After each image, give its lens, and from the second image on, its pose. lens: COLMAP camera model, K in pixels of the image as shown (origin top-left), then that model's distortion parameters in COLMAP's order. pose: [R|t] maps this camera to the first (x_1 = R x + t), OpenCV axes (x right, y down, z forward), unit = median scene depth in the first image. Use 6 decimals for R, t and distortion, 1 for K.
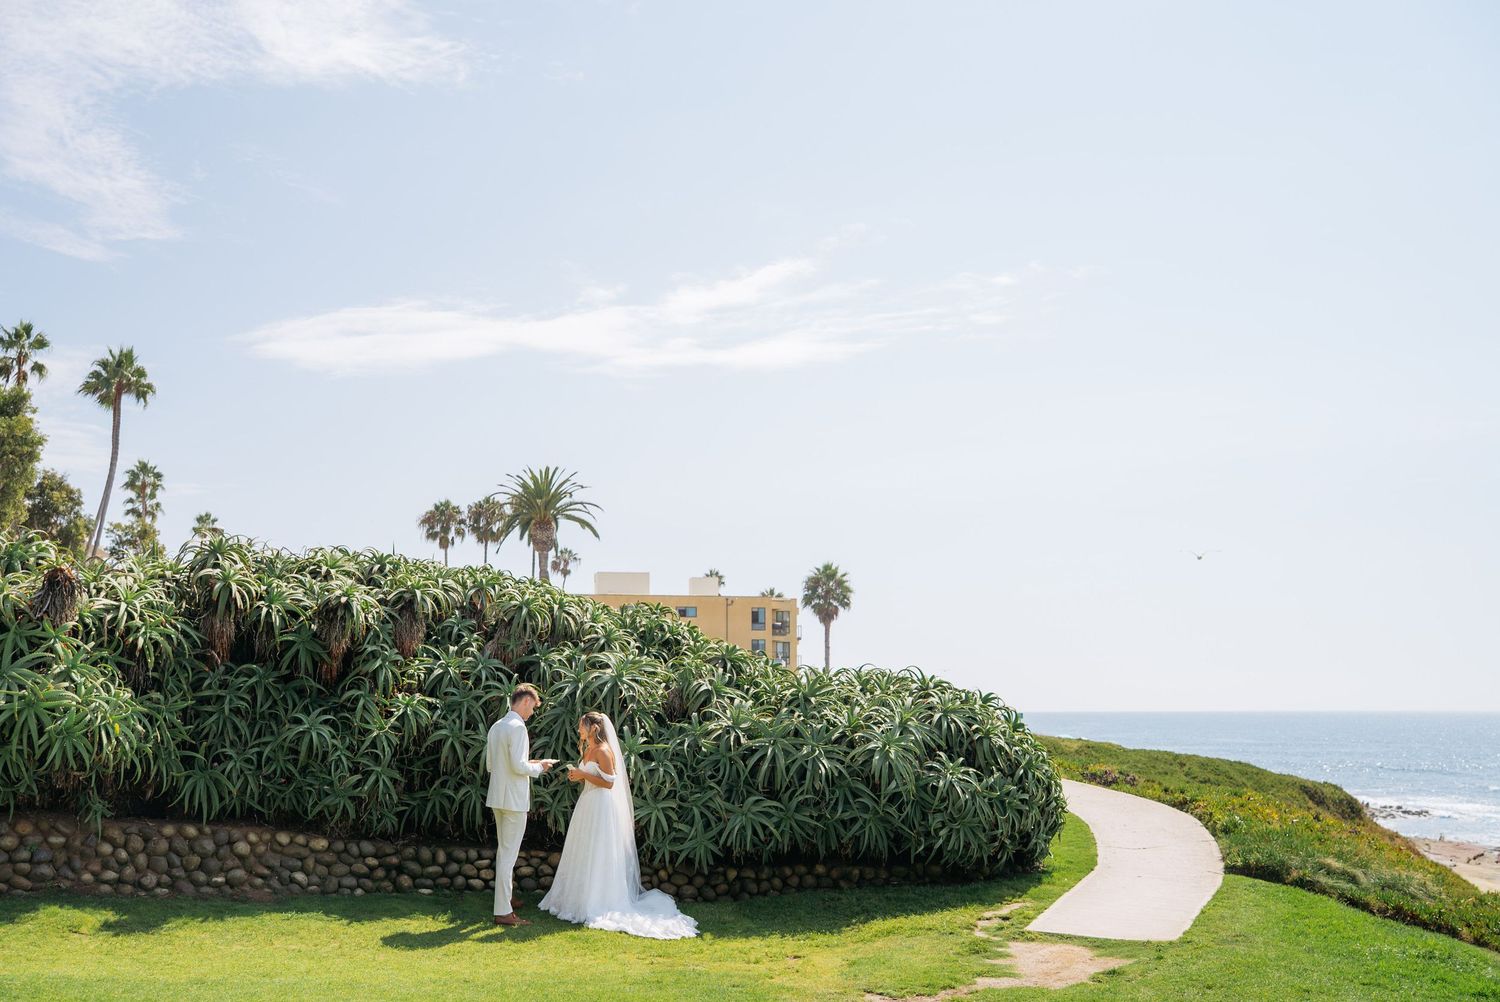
lens RADIAL K [[1518.1, 0, 747.8], [0, 1518.1, 500.8], [0, 0, 1]] dist [-0.062758, 0.000000]
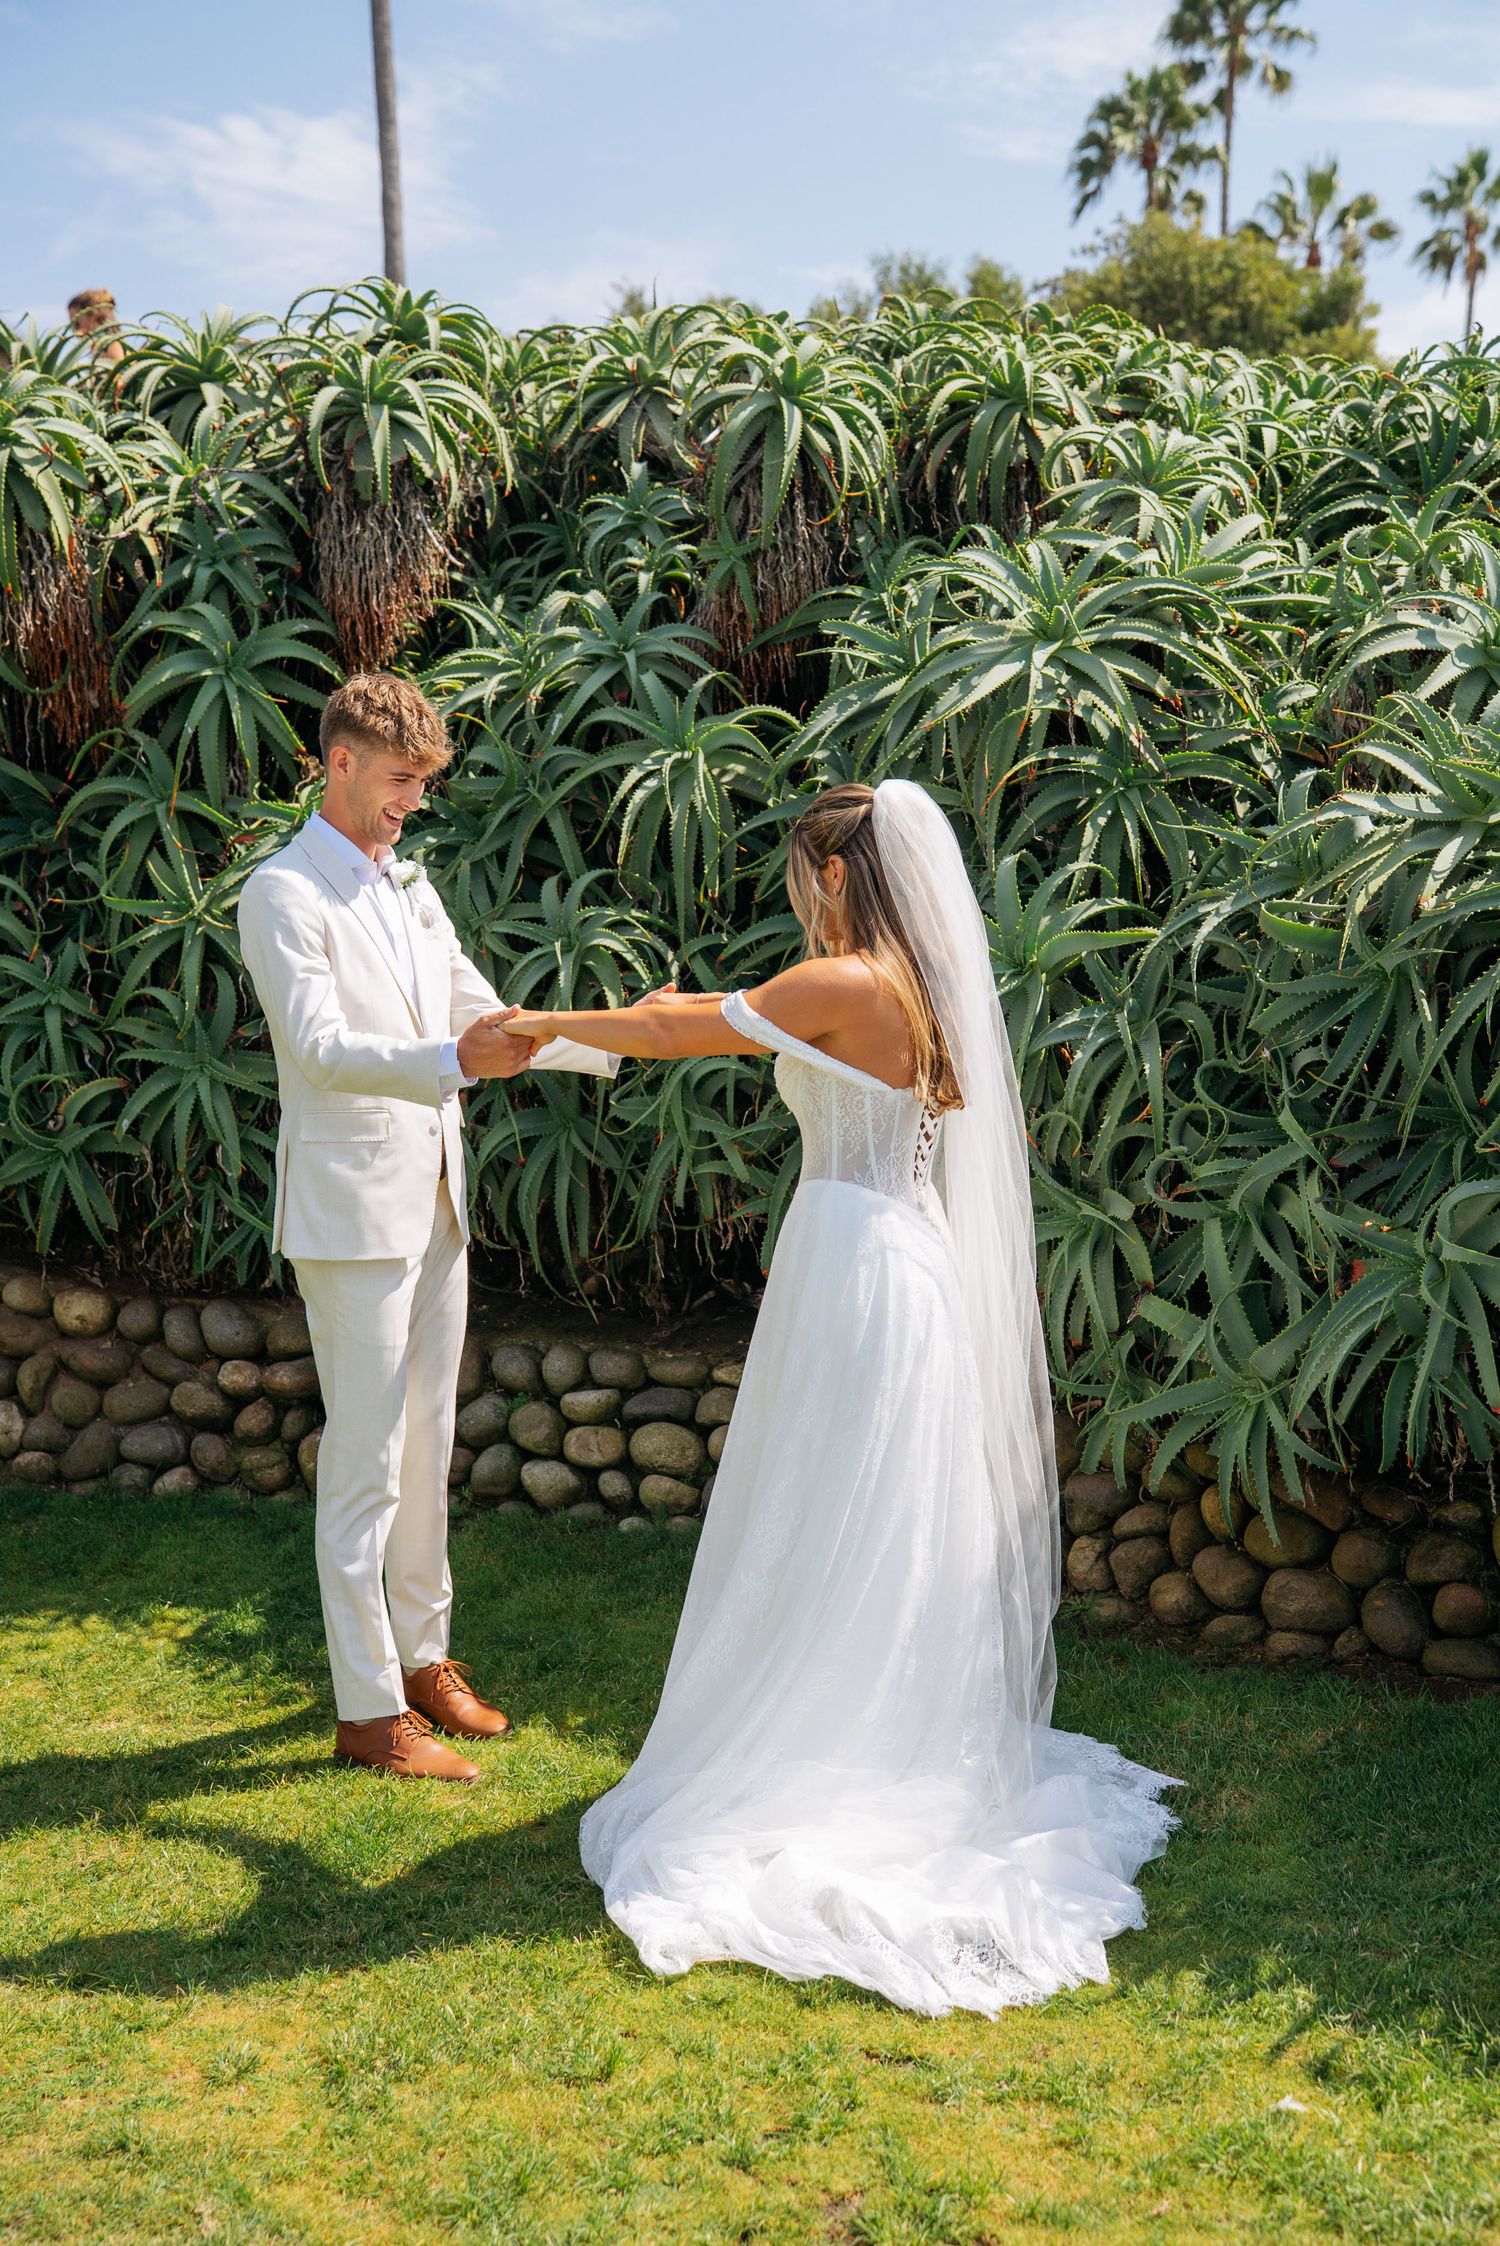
lens RADIAL K [[2862.3, 0, 745.8], [0, 2862.3, 1123.8], [0, 0, 1]] dist [0.079508, 0.000000]
pose [[0.709000, 0.011129, -0.705121, 0.193444], [0.136305, 0.978858, 0.152505, 0.119223], [0.691910, -0.204238, 0.692493, 0.678093]]
